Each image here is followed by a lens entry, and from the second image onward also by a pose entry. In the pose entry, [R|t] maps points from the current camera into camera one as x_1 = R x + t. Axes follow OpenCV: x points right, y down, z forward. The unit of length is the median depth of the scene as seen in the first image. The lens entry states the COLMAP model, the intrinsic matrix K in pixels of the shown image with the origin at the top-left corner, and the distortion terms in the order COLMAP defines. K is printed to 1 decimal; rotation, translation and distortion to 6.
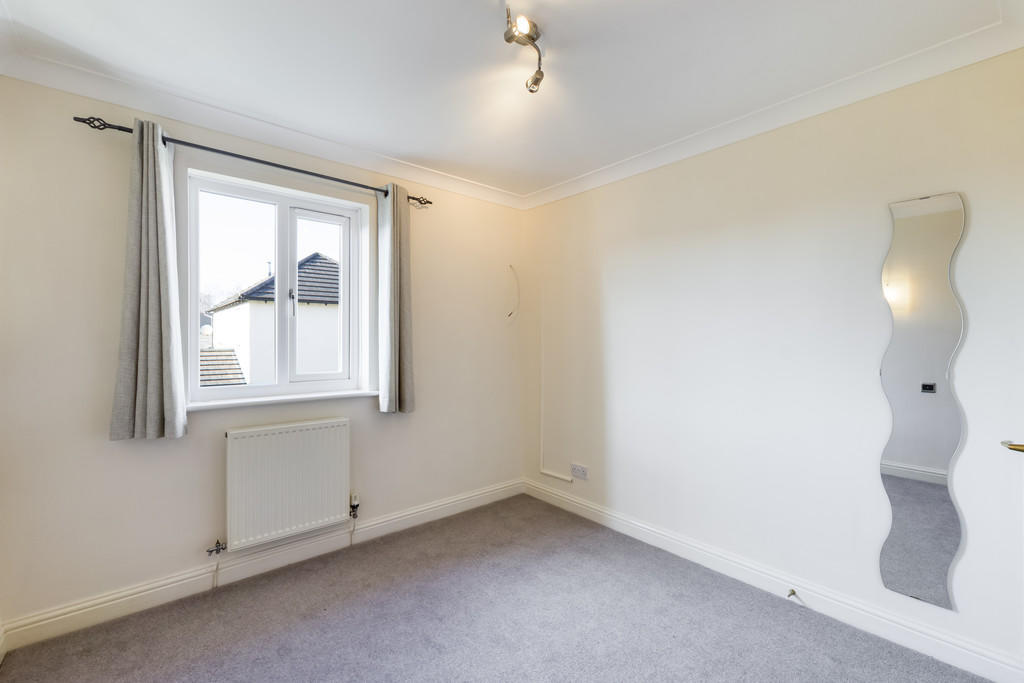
lens RADIAL K [[432.7, 0, 506.7], [0, 432.7, 339.2], [0, 0, 1]] dist [-0.001193, -0.000092]
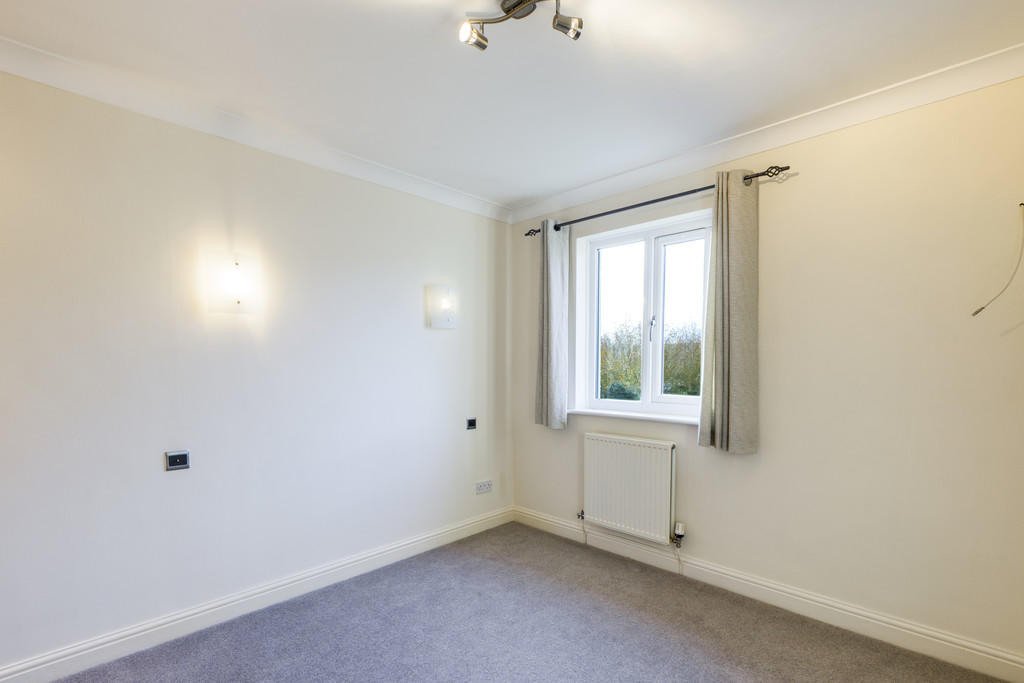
lens RADIAL K [[455.9, 0, 511.6], [0, 455.9, 392.3], [0, 0, 1]] dist [0.000456, -0.000035]
pose [[0.109482, 0.060407, -0.992152, 0.629723], [0.000251, 0.998150, 0.060800, 0.006000], [0.993989, -0.006906, 0.109264, 0.550327]]
